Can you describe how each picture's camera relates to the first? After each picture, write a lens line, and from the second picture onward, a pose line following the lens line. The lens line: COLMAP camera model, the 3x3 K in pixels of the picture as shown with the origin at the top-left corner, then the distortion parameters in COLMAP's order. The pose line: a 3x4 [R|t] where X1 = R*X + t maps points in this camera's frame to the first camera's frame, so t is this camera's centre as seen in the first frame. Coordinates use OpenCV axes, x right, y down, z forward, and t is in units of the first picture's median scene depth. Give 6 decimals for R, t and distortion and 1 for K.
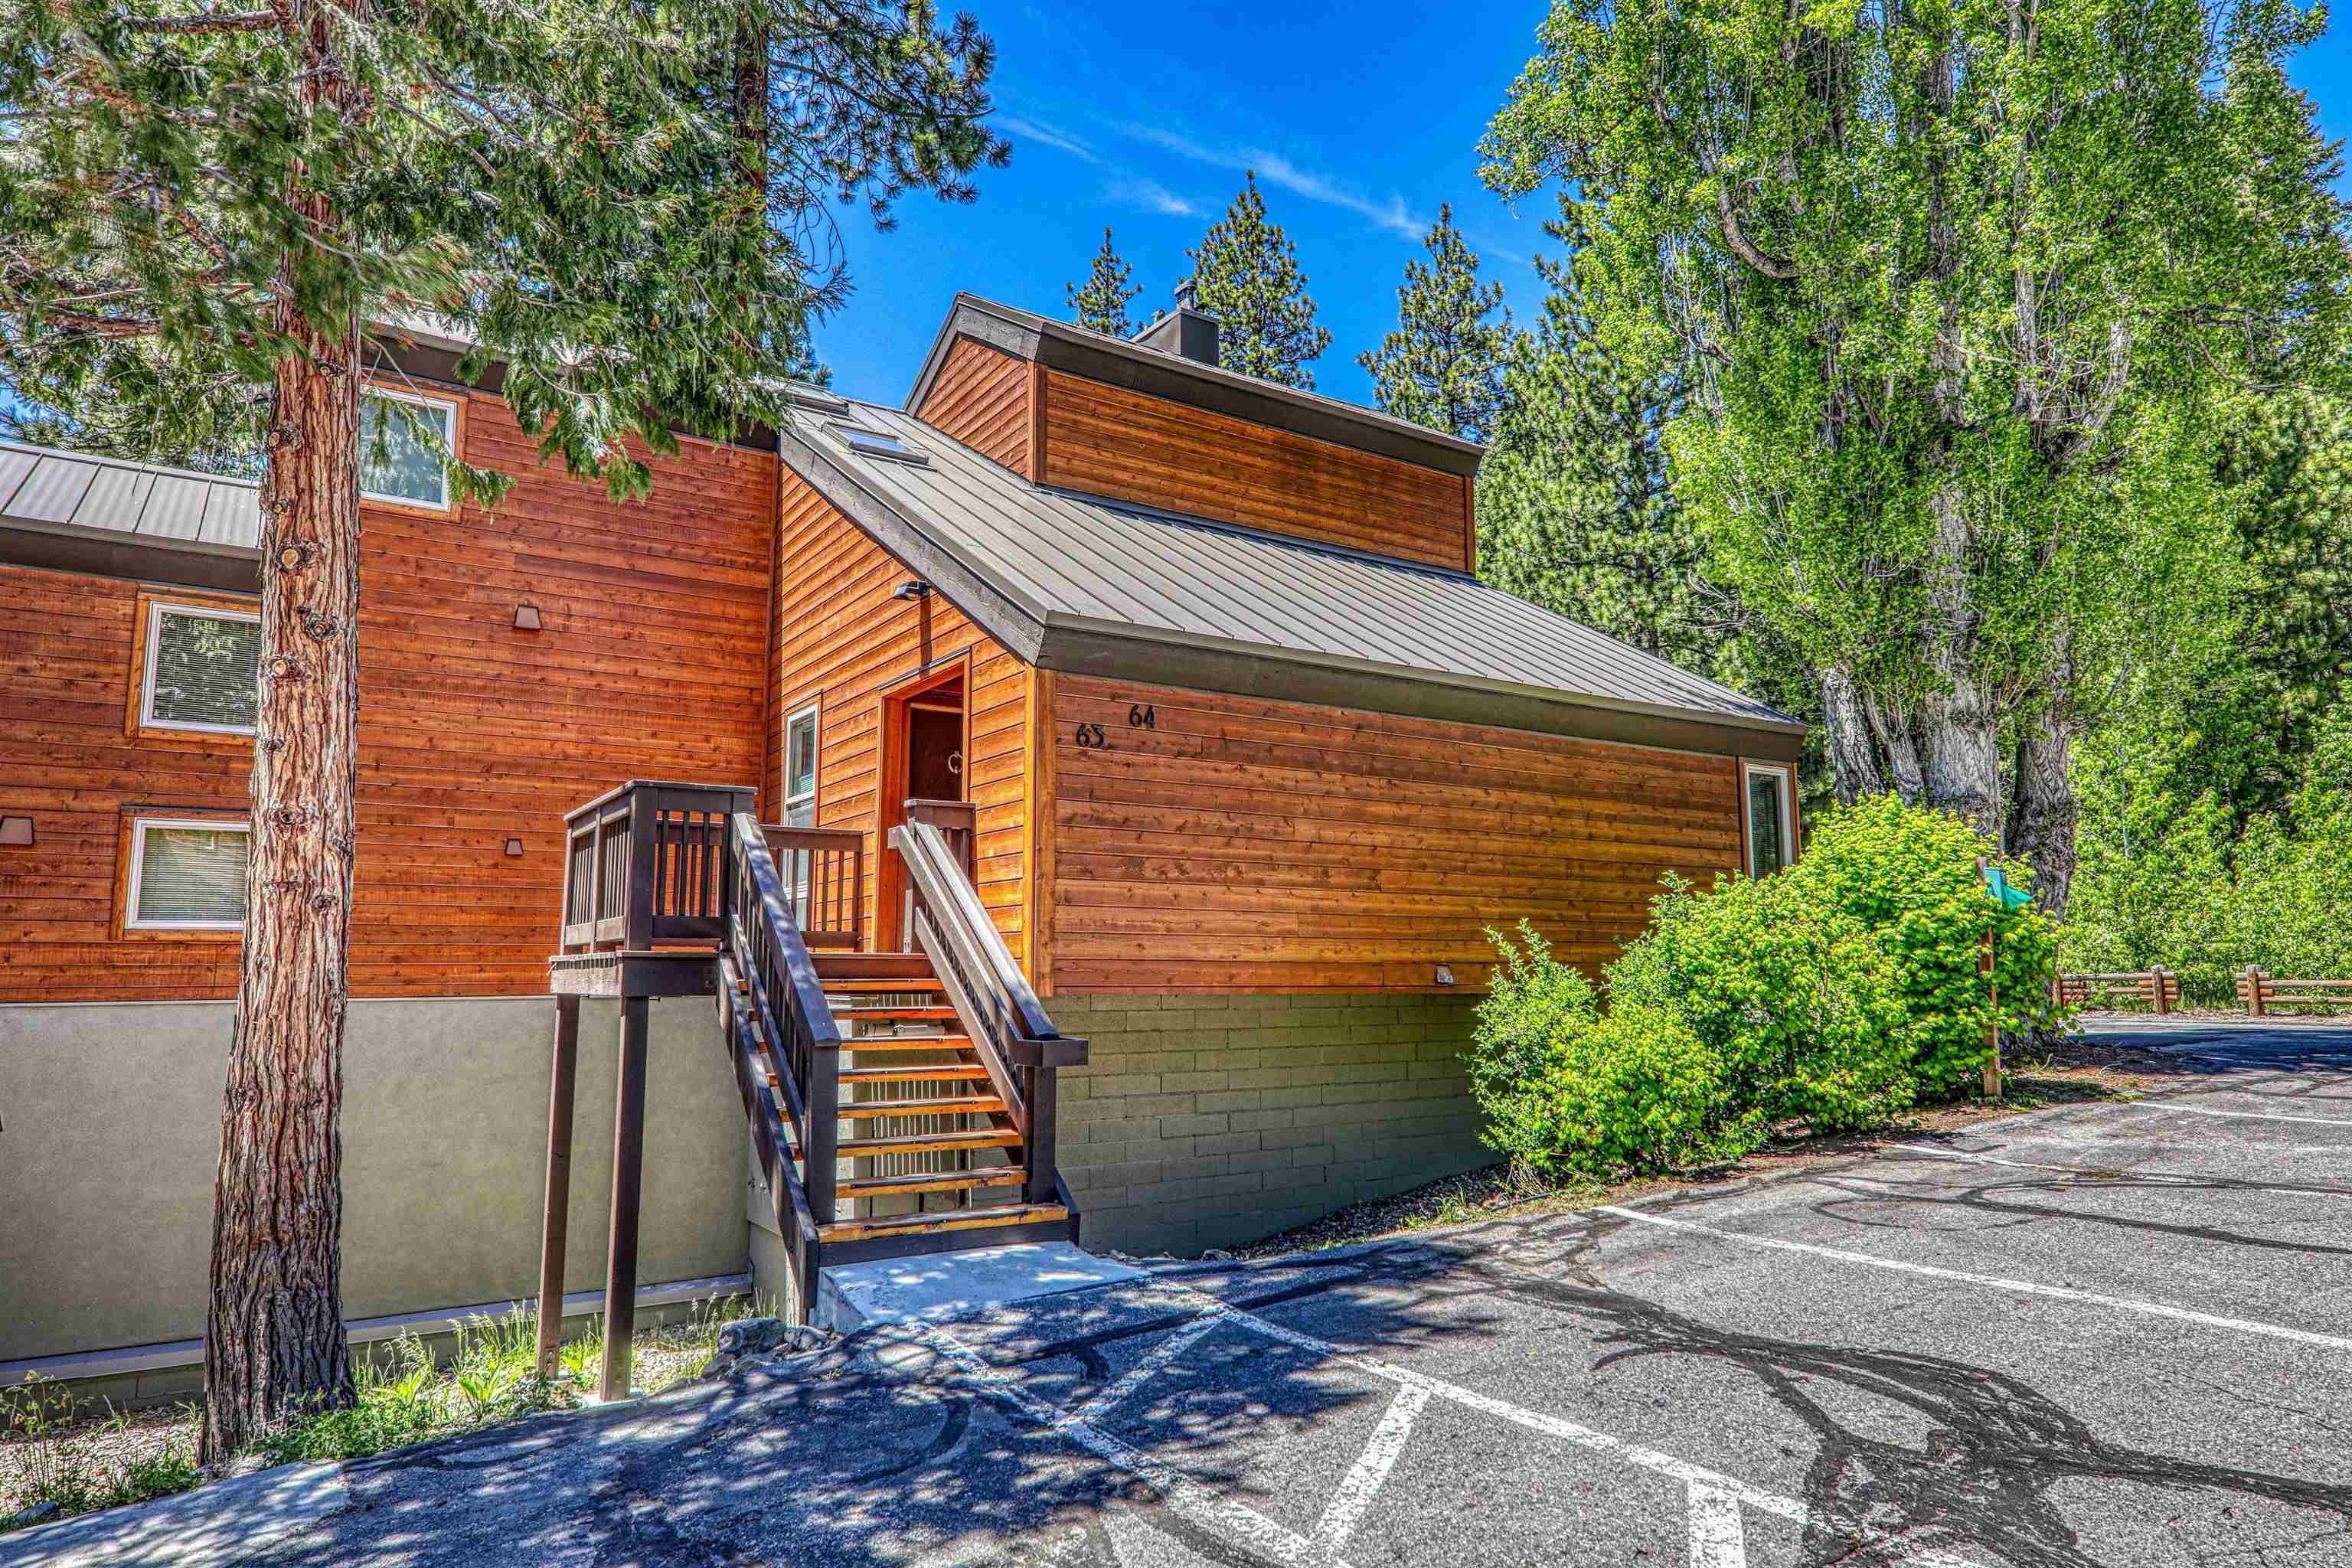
lens RADIAL K [[1534.4, 0, 1176.0], [0, 1534.4, 784.0], [0, 0, 1]] dist [0.009943, 0.003408]
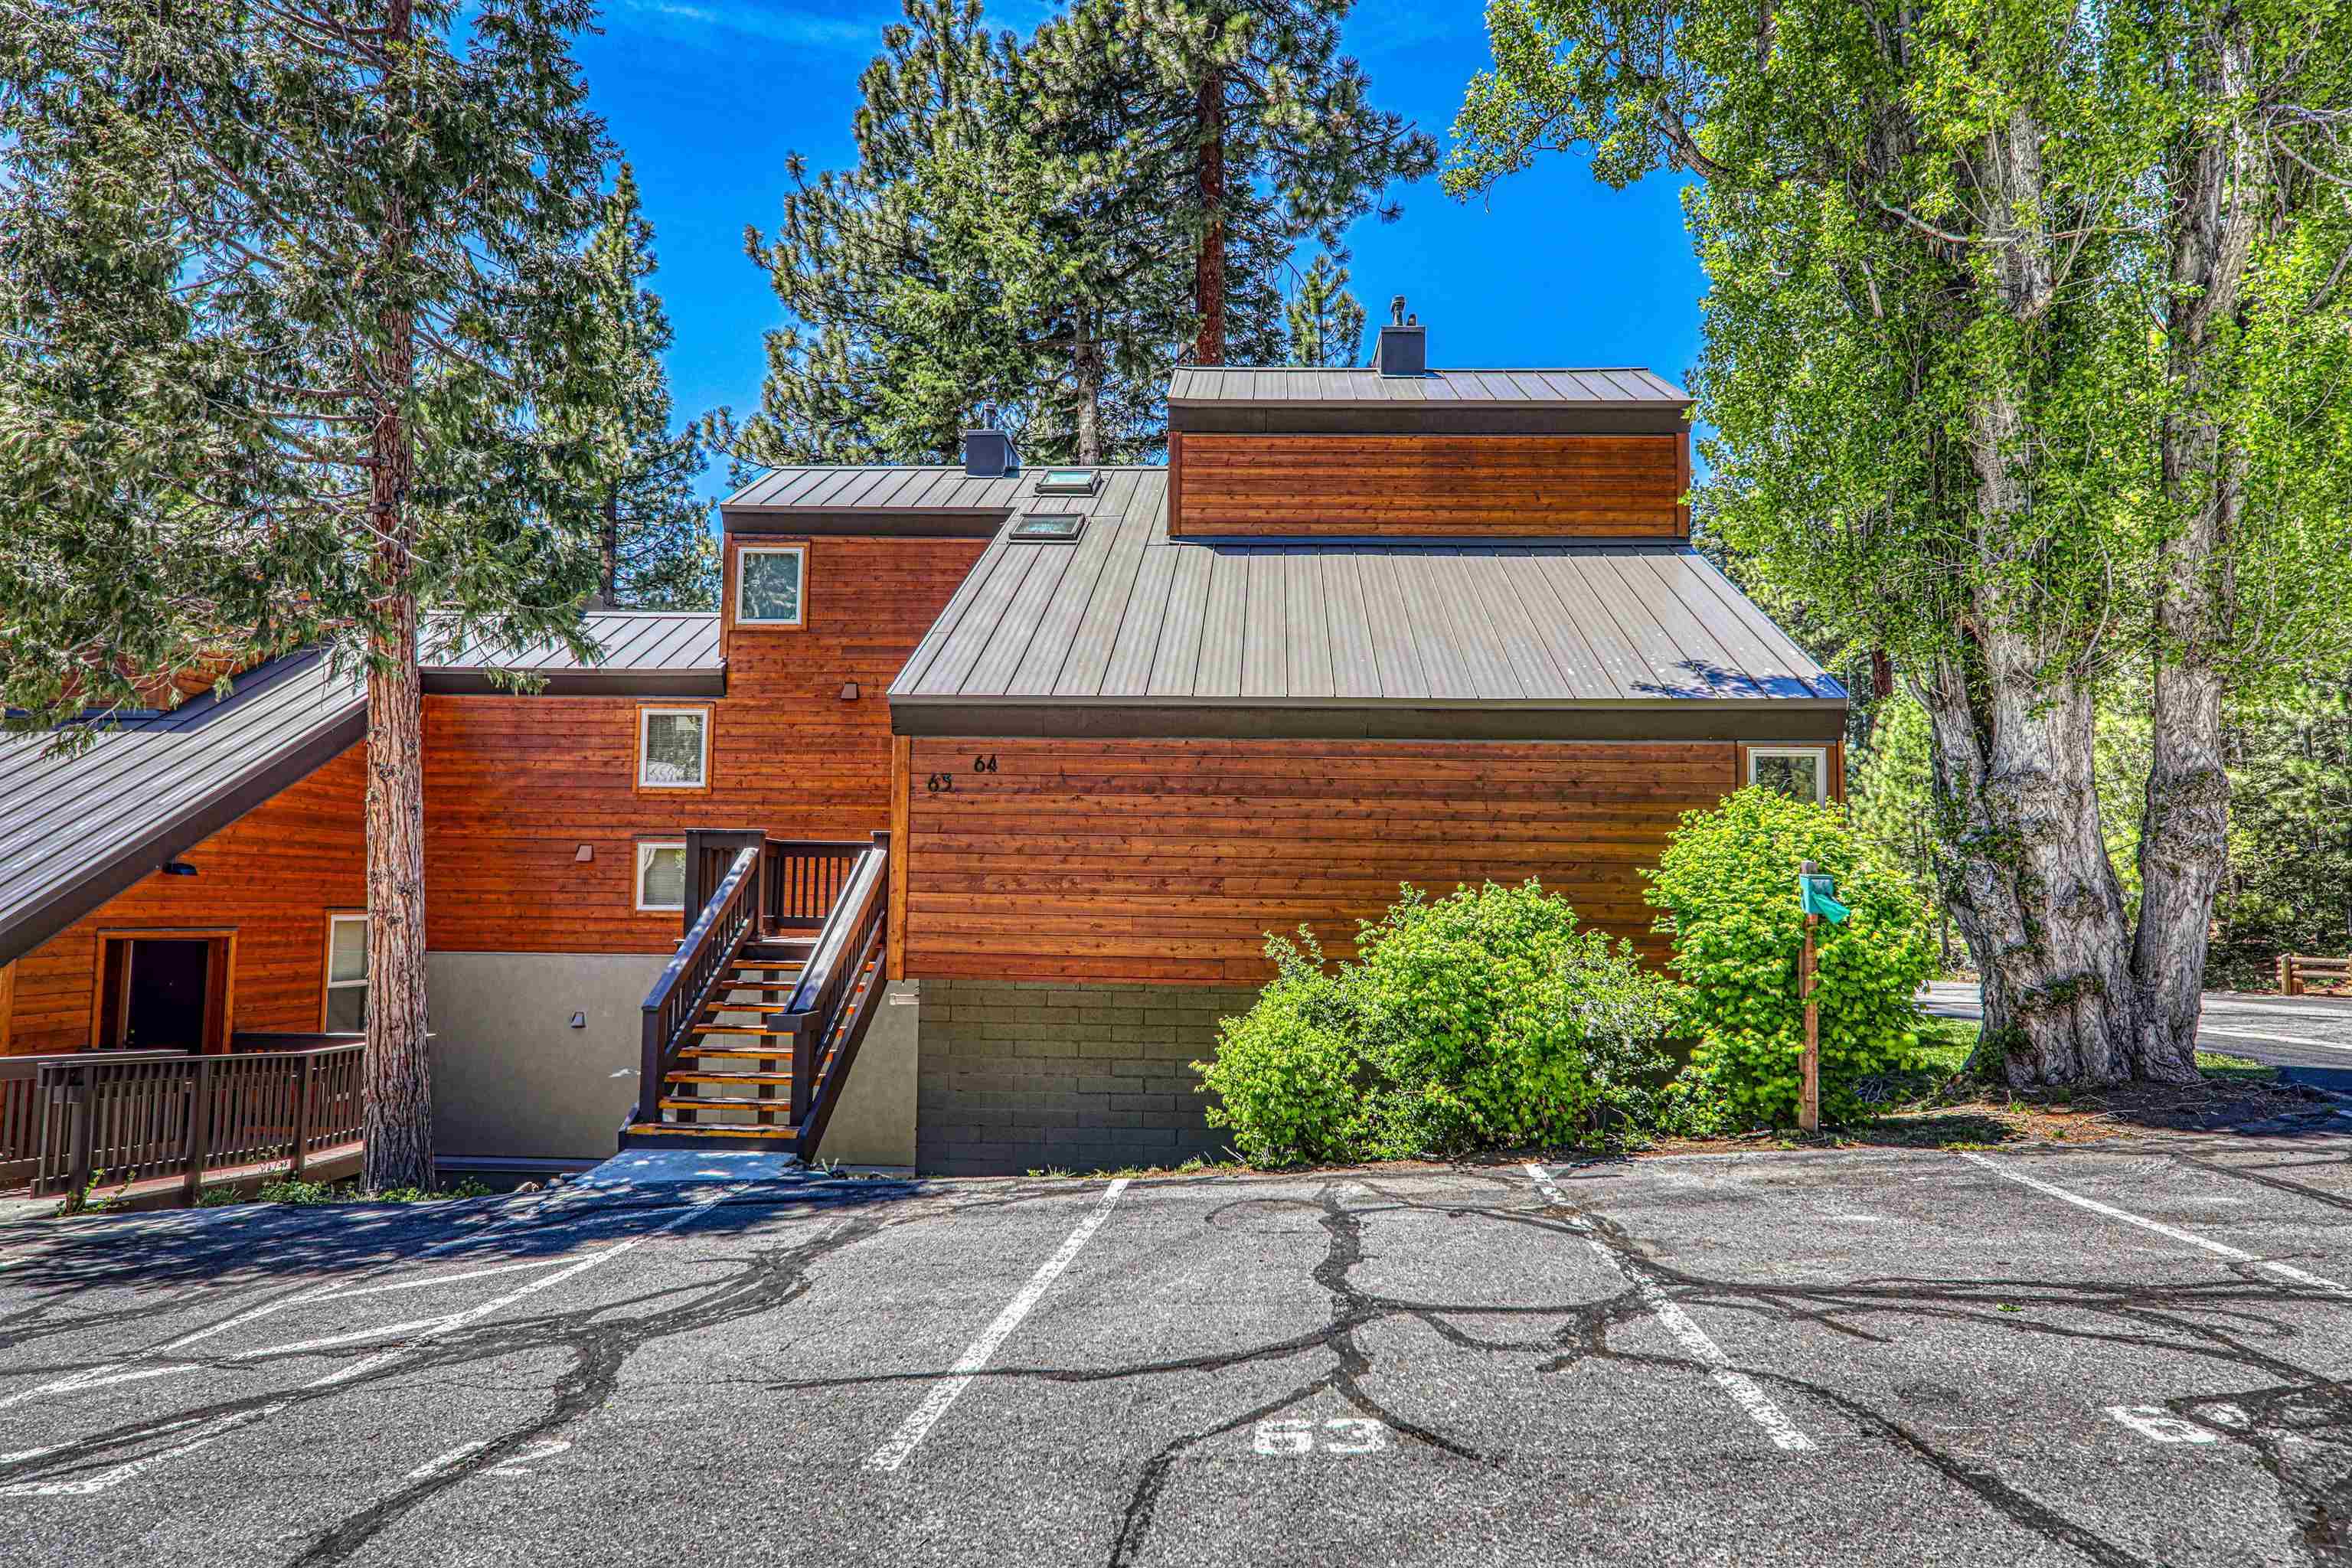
lens RADIAL K [[1534.4, 0, 1176.0], [0, 1534.4, 784.0], [0, 0, 1]] dist [0.009943, 0.003408]
pose [[0.784826, -0.036625, -0.618633, 0.879467], [0.064516, 0.997657, 0.022784, -0.045457], [0.616348, -0.057794, 0.785350, 0.089168]]
